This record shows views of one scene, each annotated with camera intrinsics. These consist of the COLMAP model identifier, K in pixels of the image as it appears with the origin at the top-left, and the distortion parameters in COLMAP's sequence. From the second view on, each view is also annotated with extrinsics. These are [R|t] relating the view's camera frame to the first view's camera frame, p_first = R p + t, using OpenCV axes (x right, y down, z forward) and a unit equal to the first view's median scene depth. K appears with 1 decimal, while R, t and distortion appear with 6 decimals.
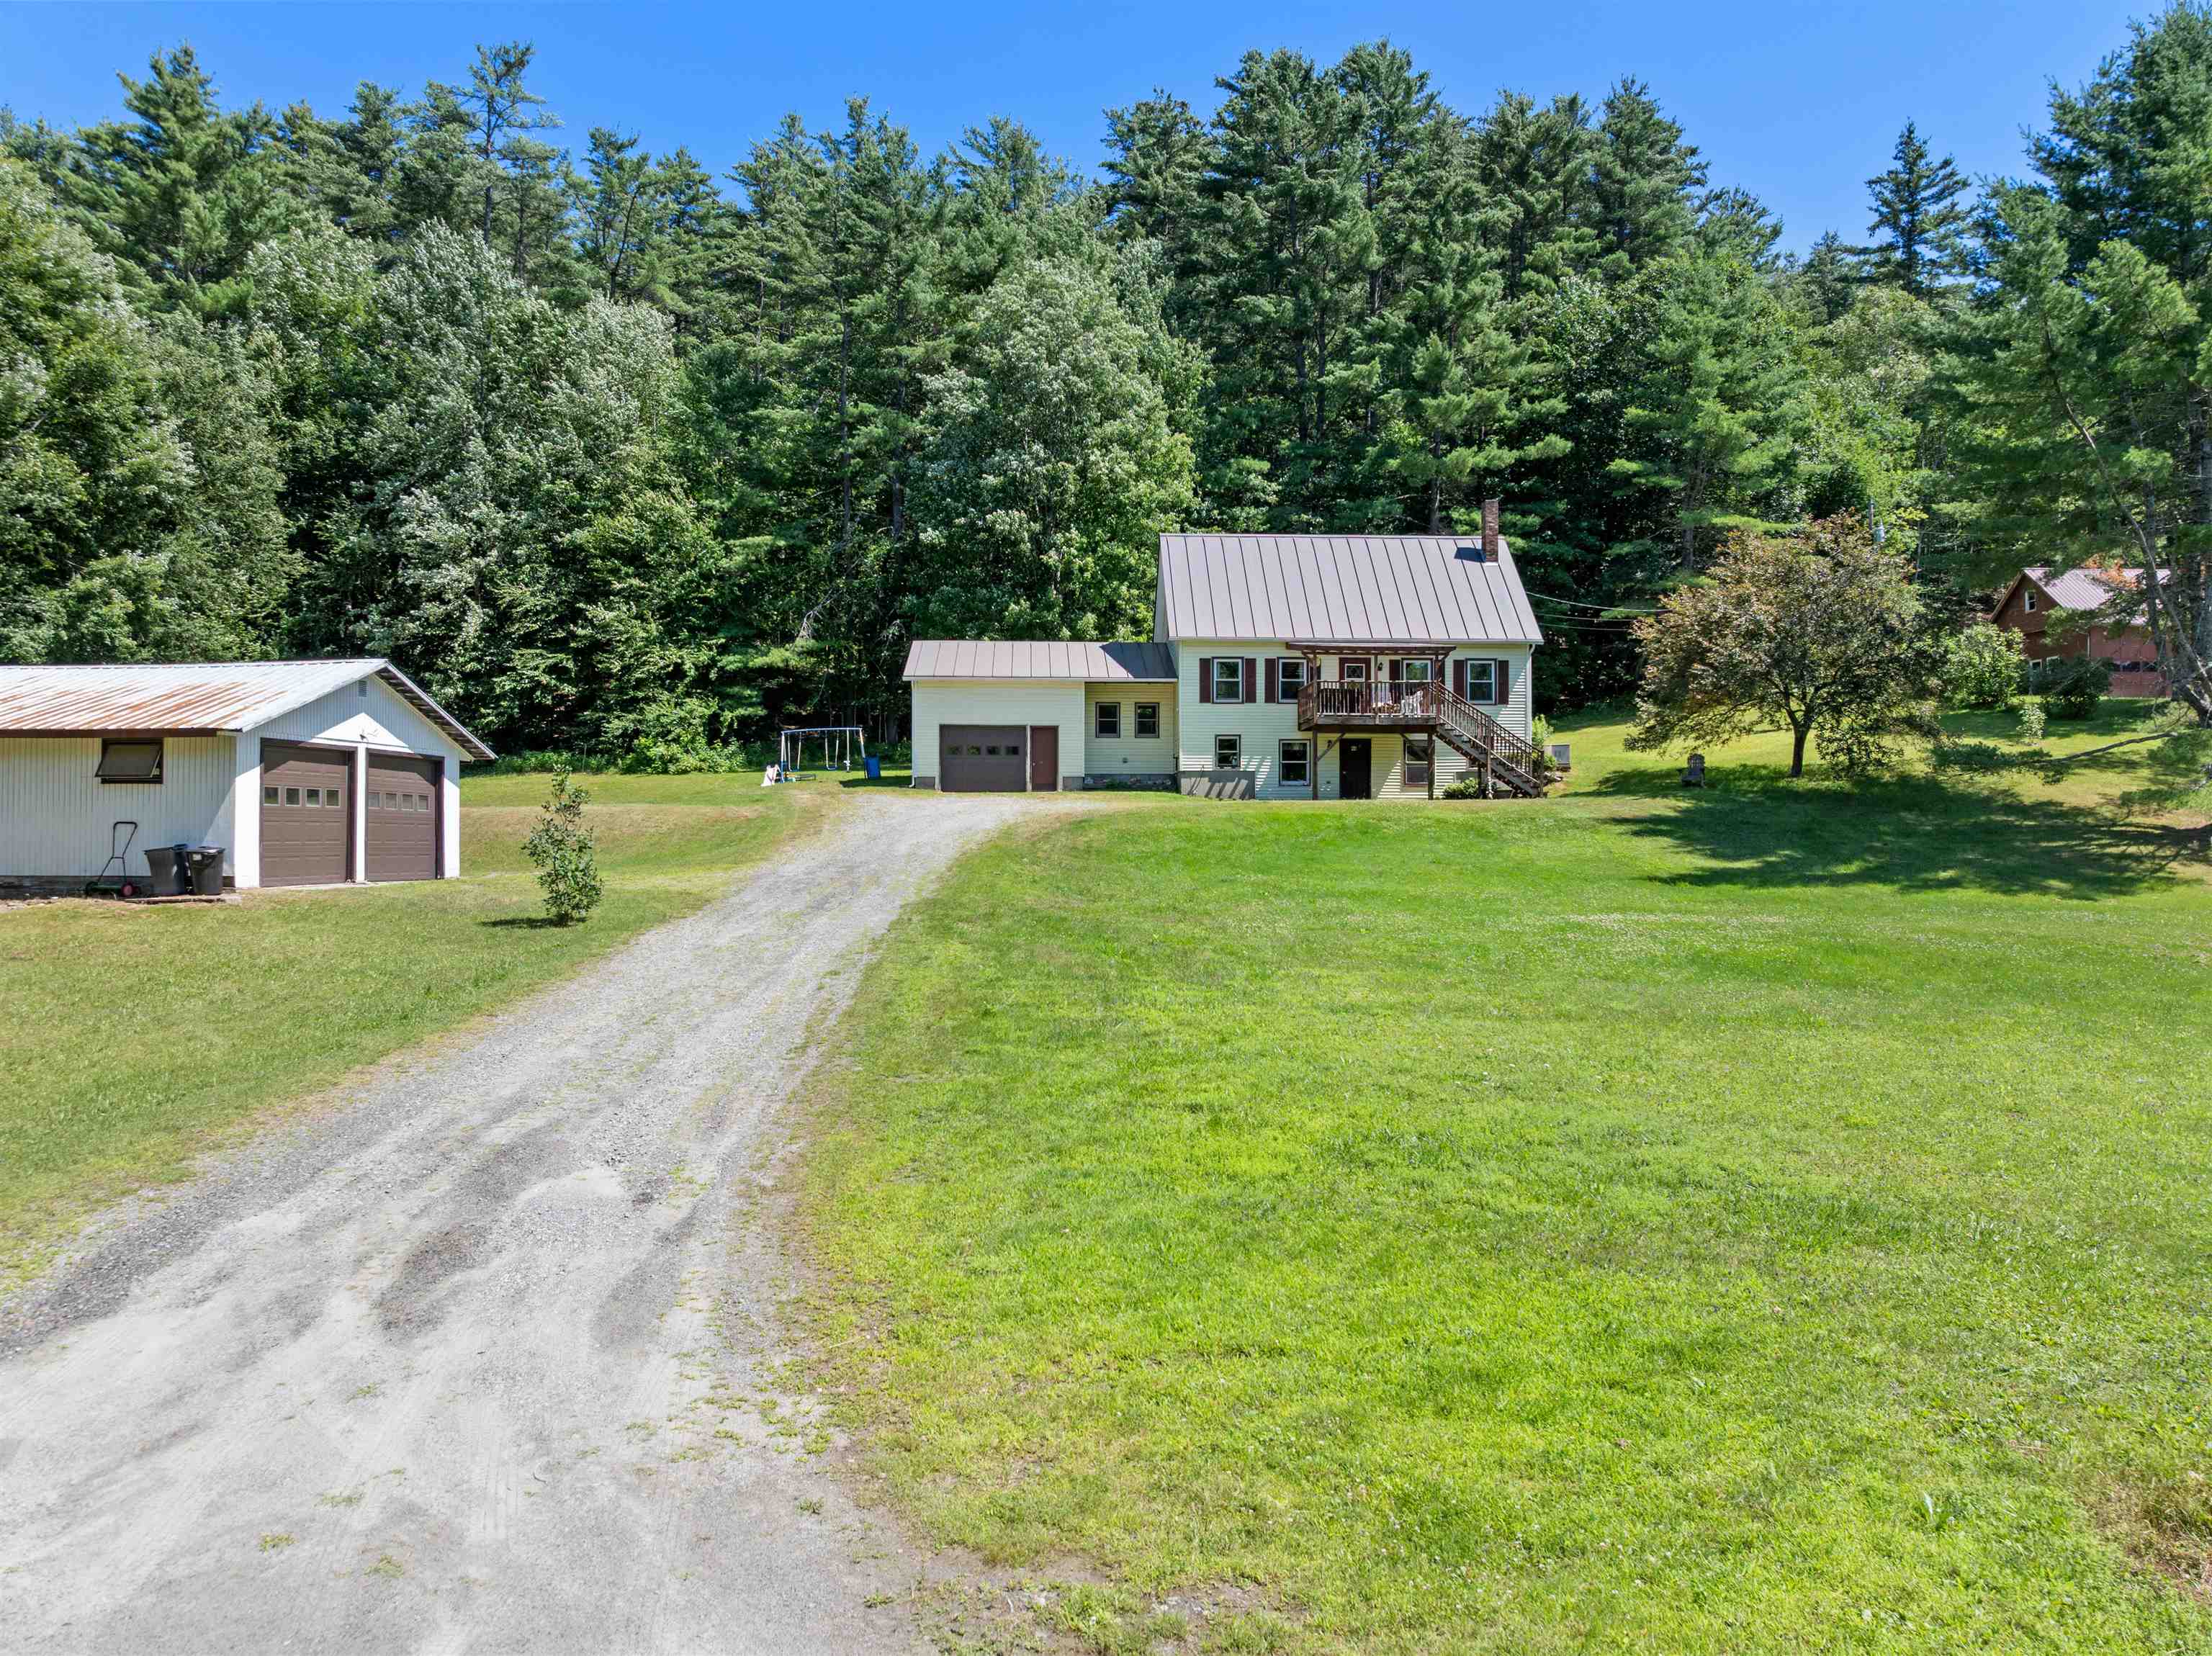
lens RADIAL K [[1574.1, 0, 1094.0], [0, 1574.1, 829.8], [0, 0, 1]] dist [-0.027535, 0.002124]
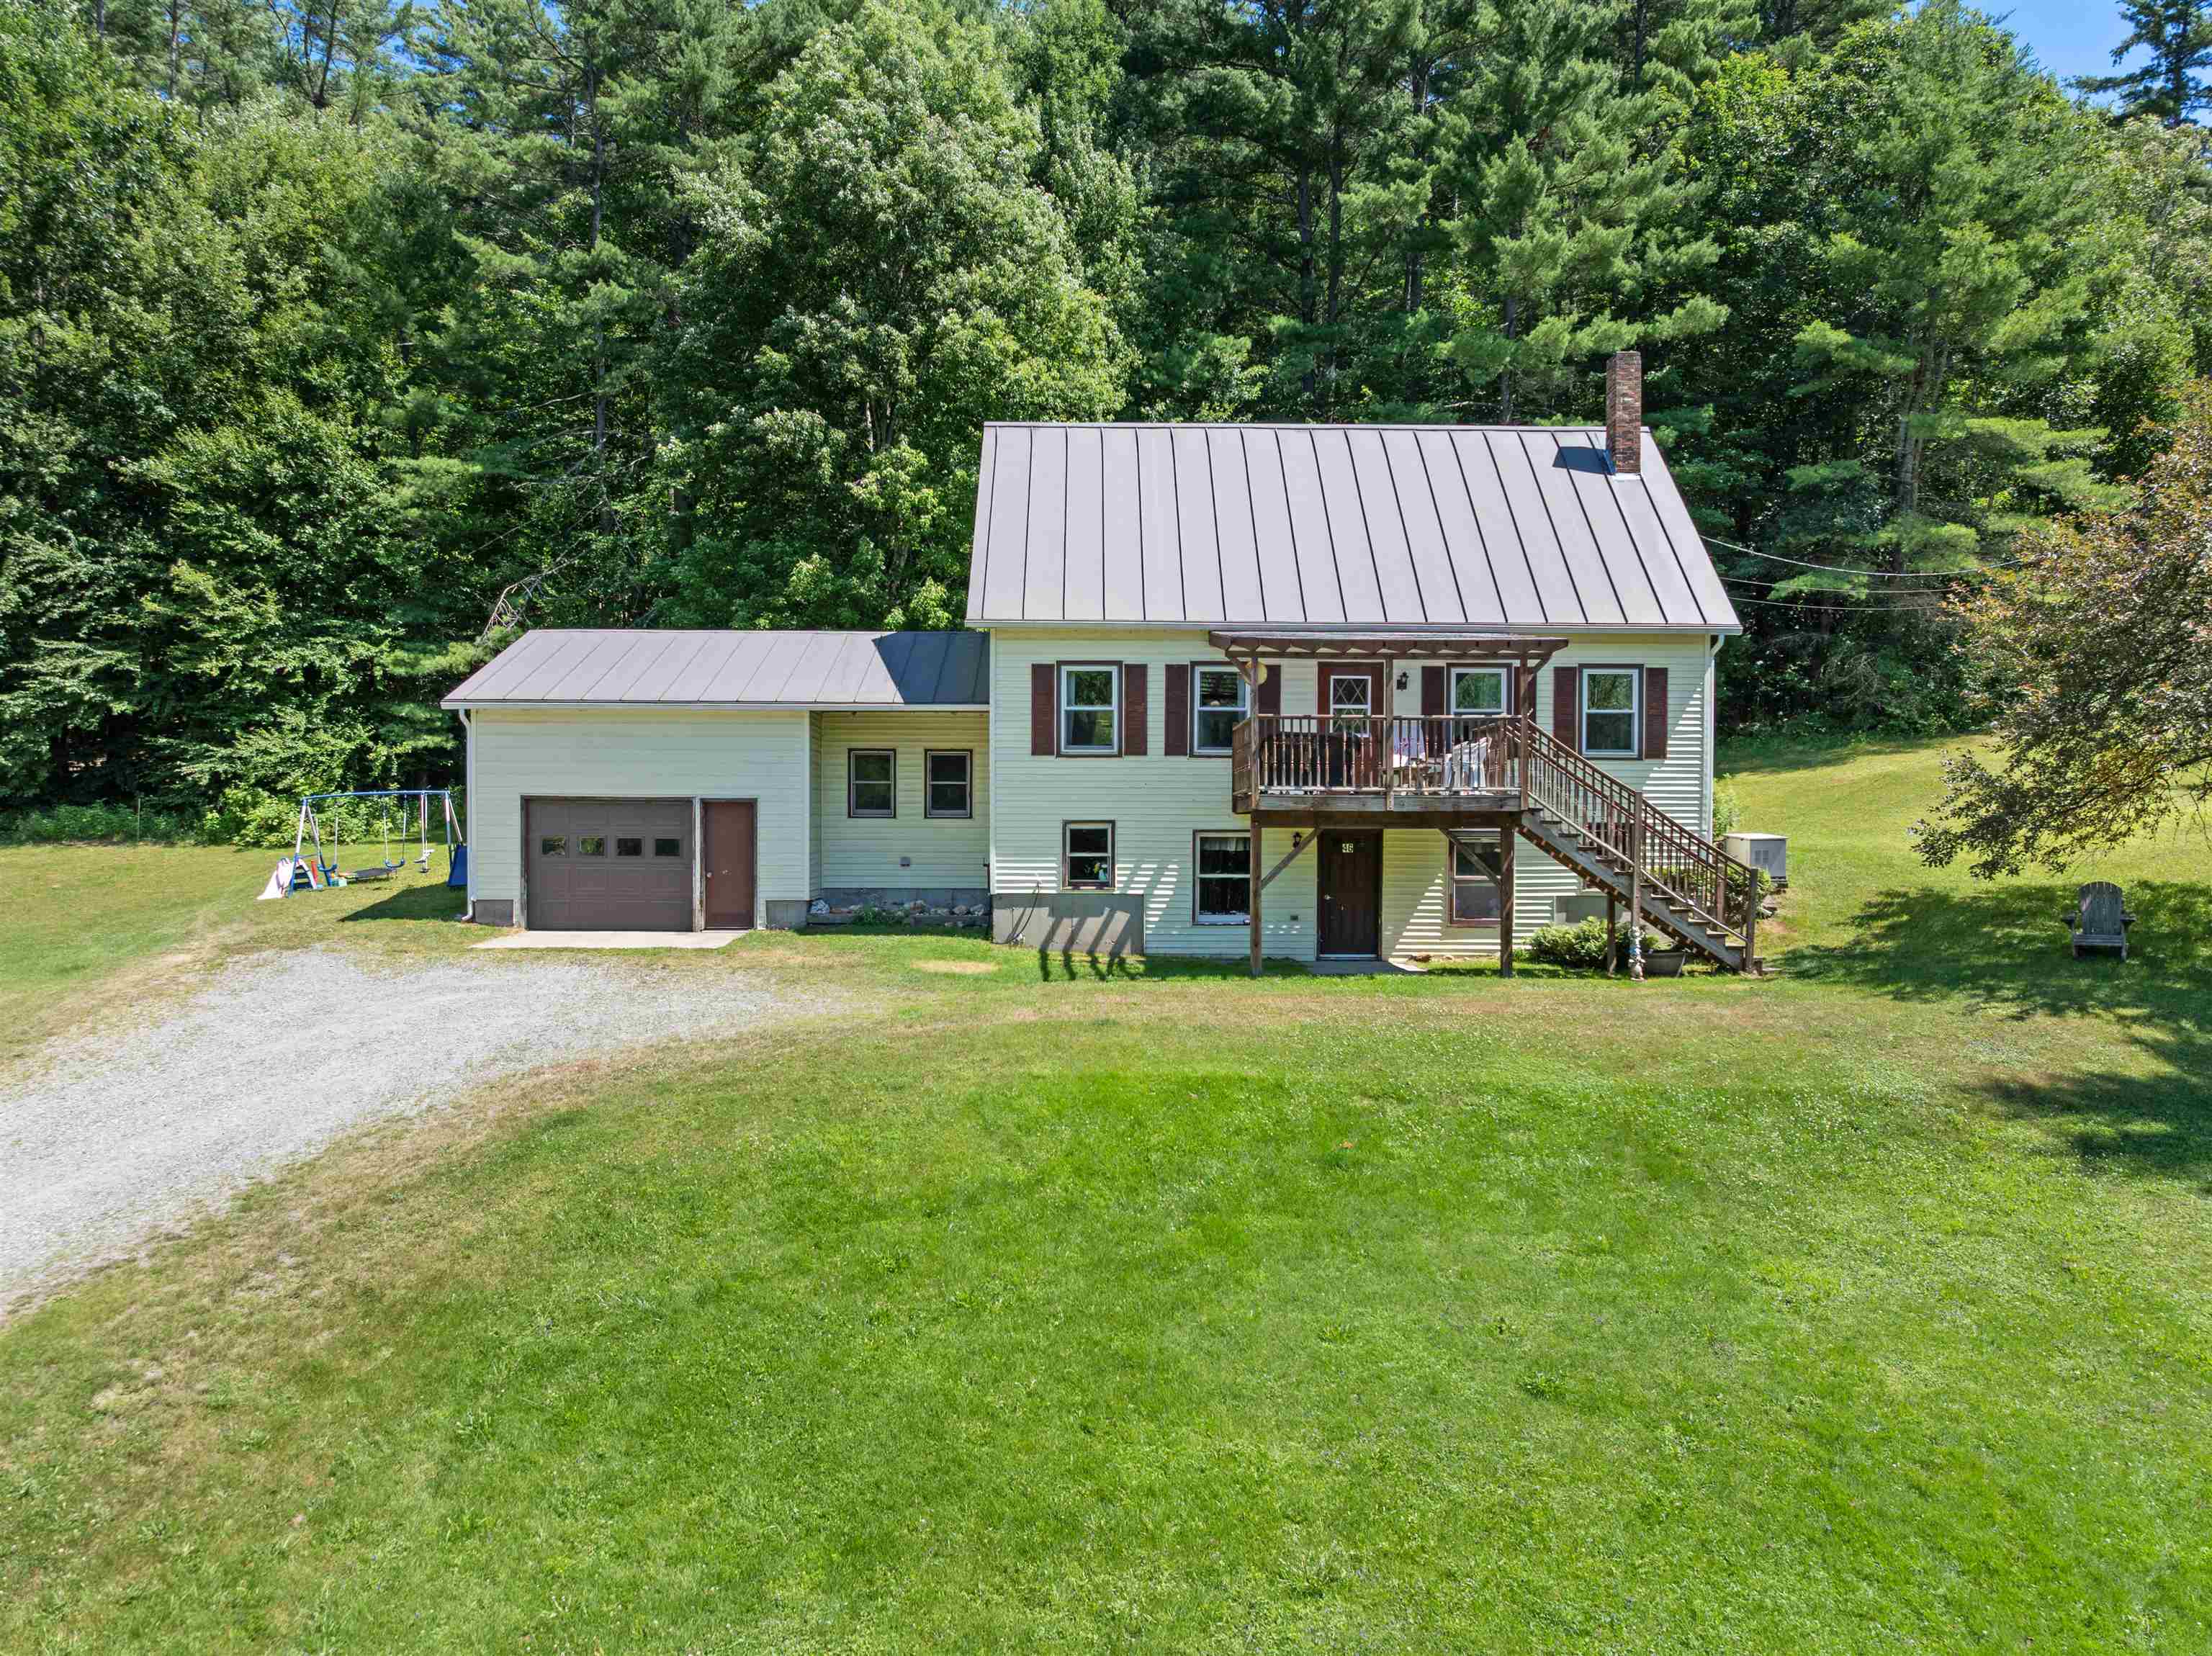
lens RADIAL K [[1616.7, 0, 1100.8], [0, 1616.7, 905.3], [0, 0, 1]] dist [-0.029763, 0.003855]
pose [[0.999700, 0.002252, -0.024402, 0.092338], [-0.001002, 0.998693, 0.051094, -0.054639], [0.024486, -0.051054, 0.998396, 0.453390]]
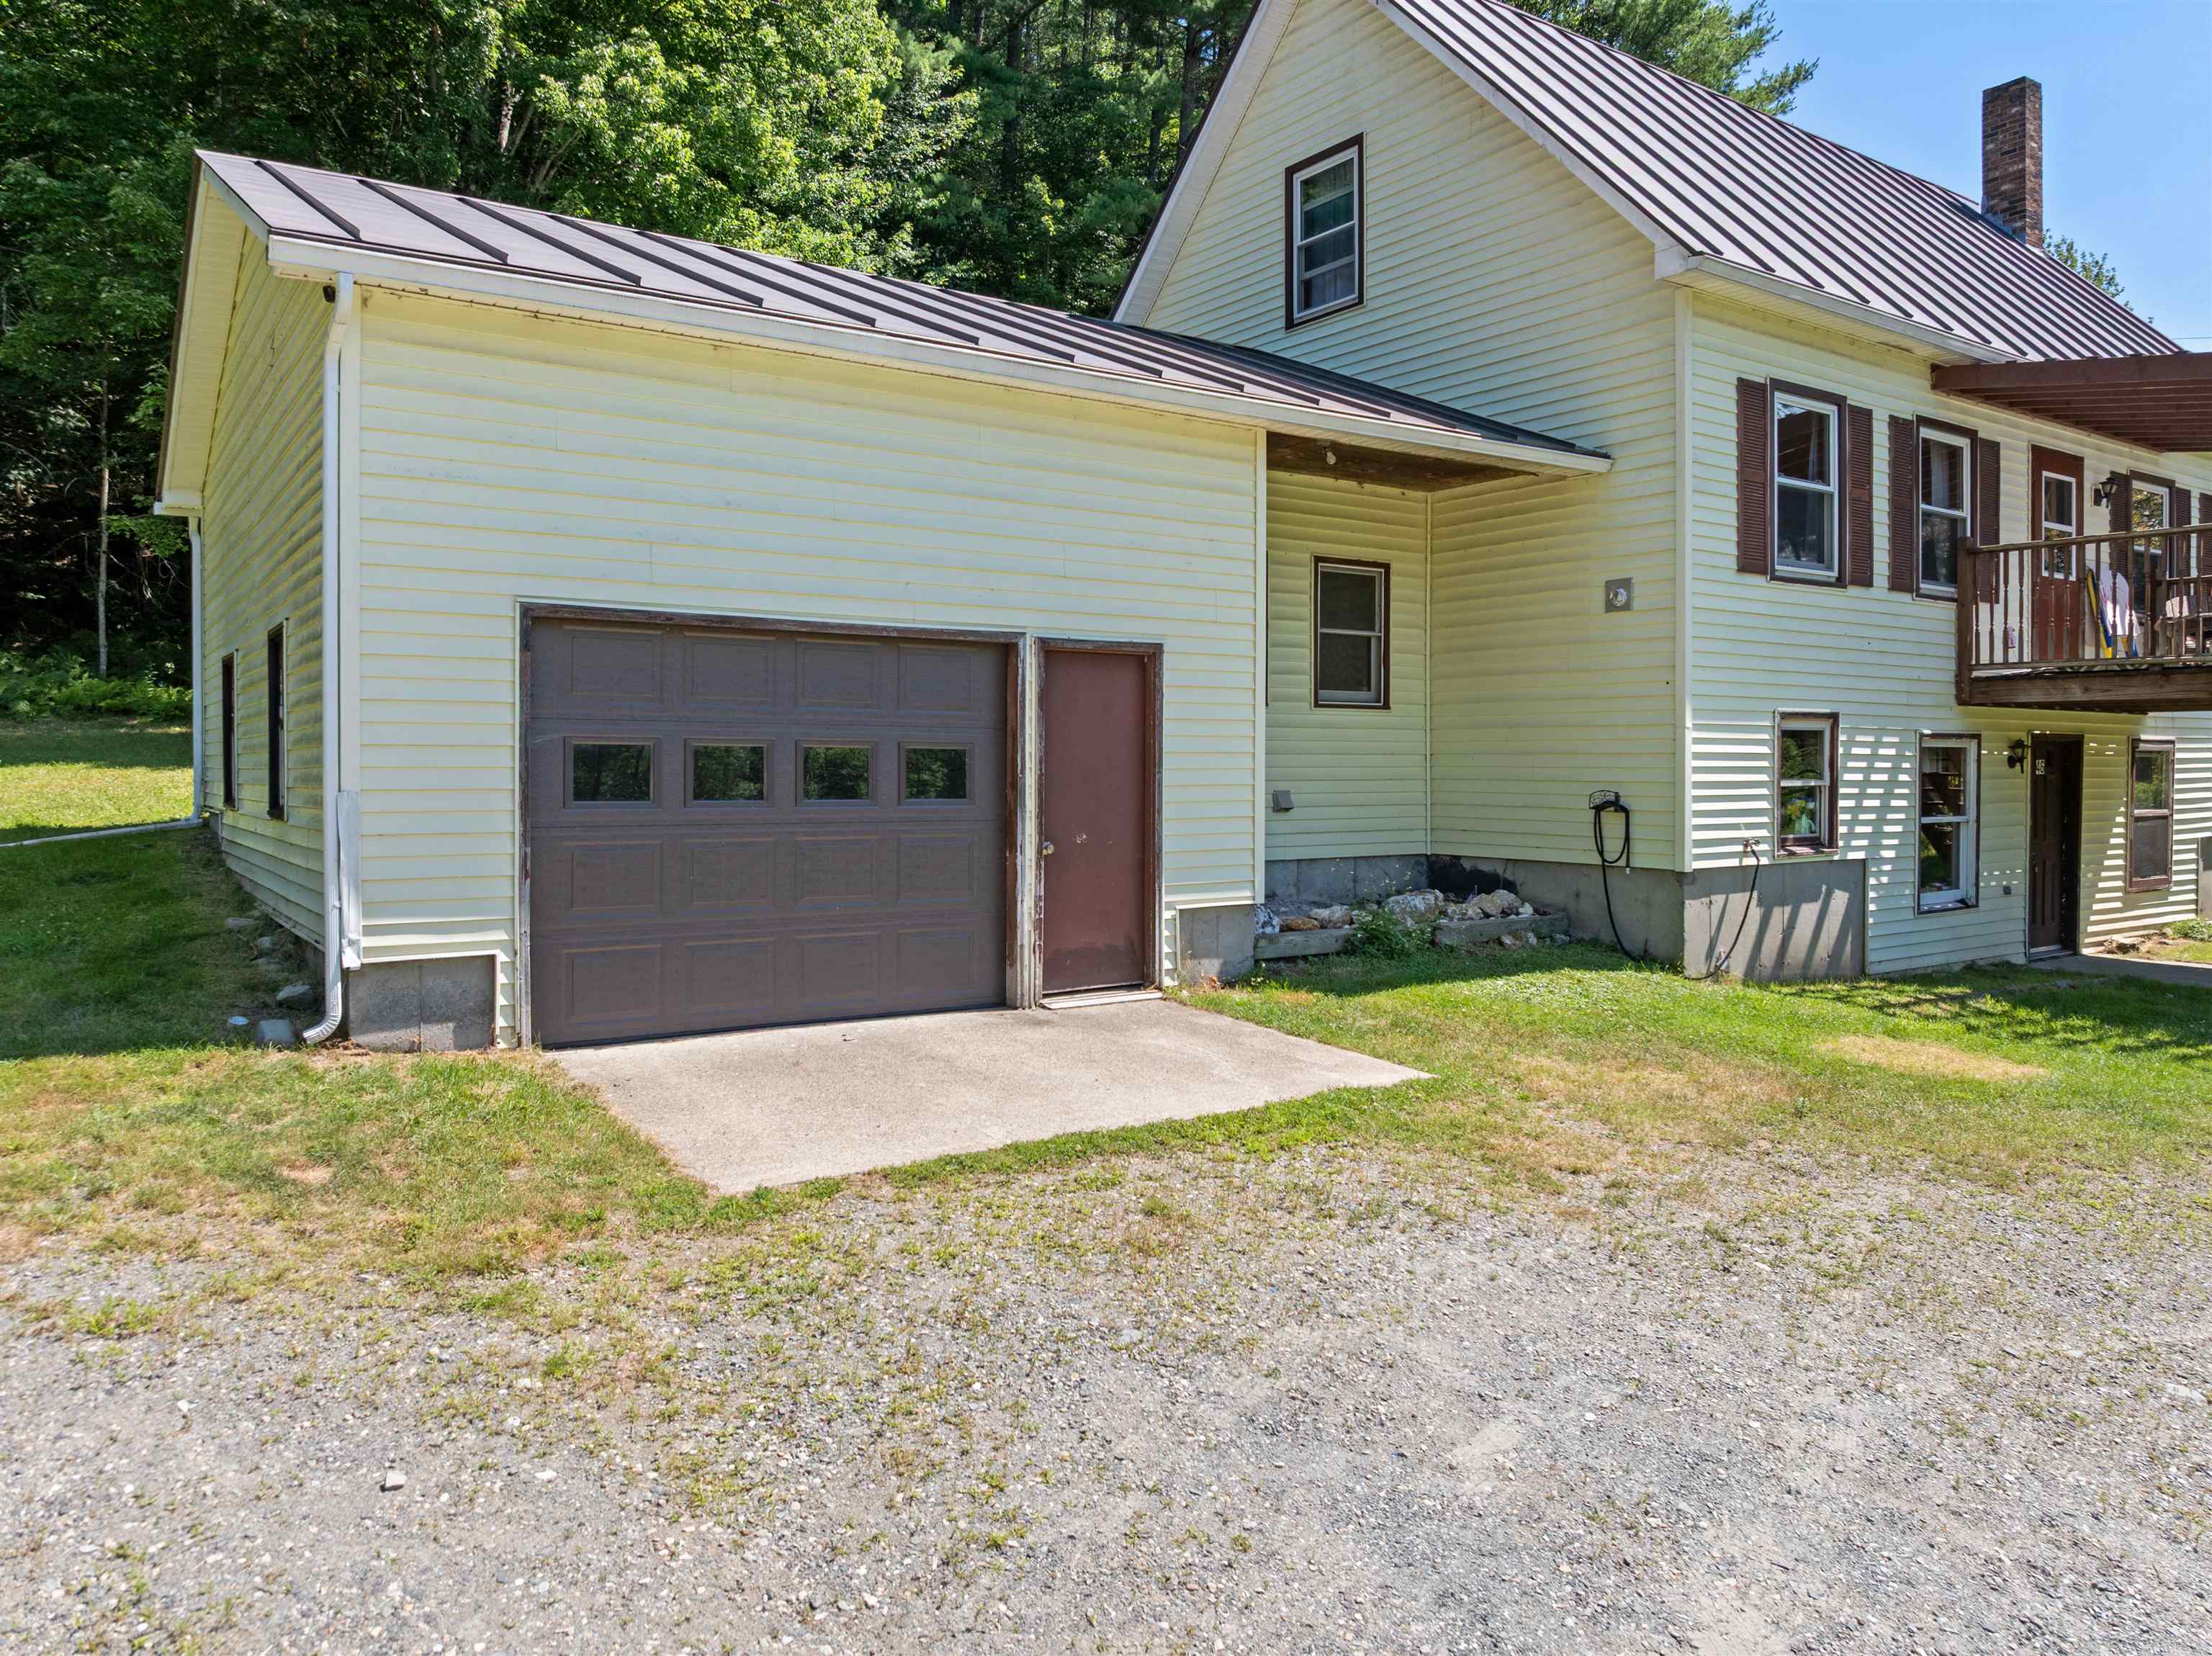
lens RADIAL K [[1574.1, 0, 1104.5], [0, 1574.1, 810.0], [0, 0, 1]] dist [-0.027535, 0.002124]
pose [[0.835861, -0.018393, 0.548633, -0.124438], [-0.000292, 0.999423, 0.033951, -0.048968], [-0.548941, -0.028538, 0.835373, 0.783574]]
